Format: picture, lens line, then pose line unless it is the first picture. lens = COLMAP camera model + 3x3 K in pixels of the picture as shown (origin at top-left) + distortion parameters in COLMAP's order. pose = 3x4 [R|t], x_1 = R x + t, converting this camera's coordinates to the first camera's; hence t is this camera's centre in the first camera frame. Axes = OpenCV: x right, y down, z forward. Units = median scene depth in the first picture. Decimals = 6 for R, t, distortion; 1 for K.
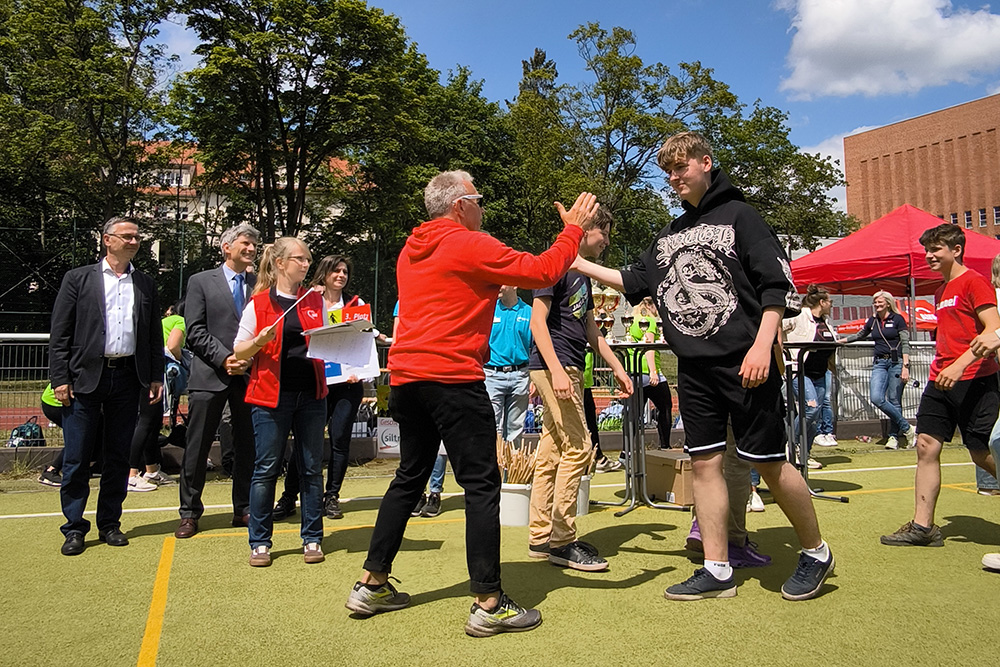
lens RADIAL K [[820.9, 0, 503.4], [0, 820.9, 325.7], [0, 0, 1]] dist [-0.019110, -0.005488]
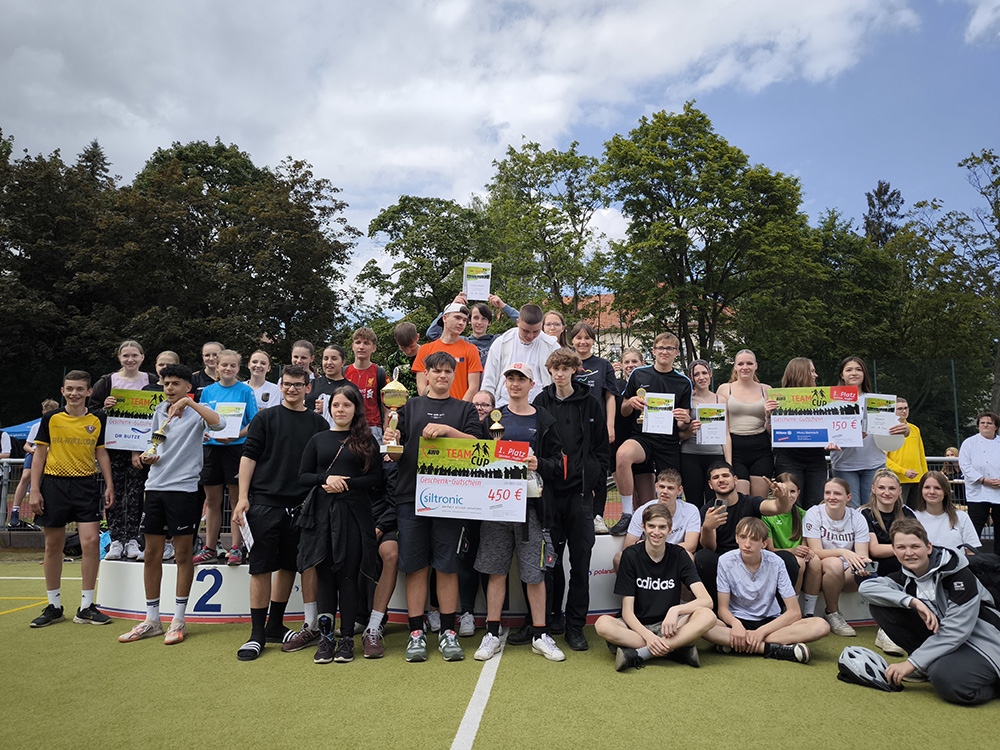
lens RADIAL K [[709.2, 0, 500.7], [0, 709.2, 384.2], [0, 0, 1]] dist [0.041678, -0.039801]
pose [[0.924449, -0.047798, -0.378297, -0.132886], [0.018693, 0.996600, -0.080241, -0.006028], [0.380846, 0.067108, 0.922200, -0.079149]]
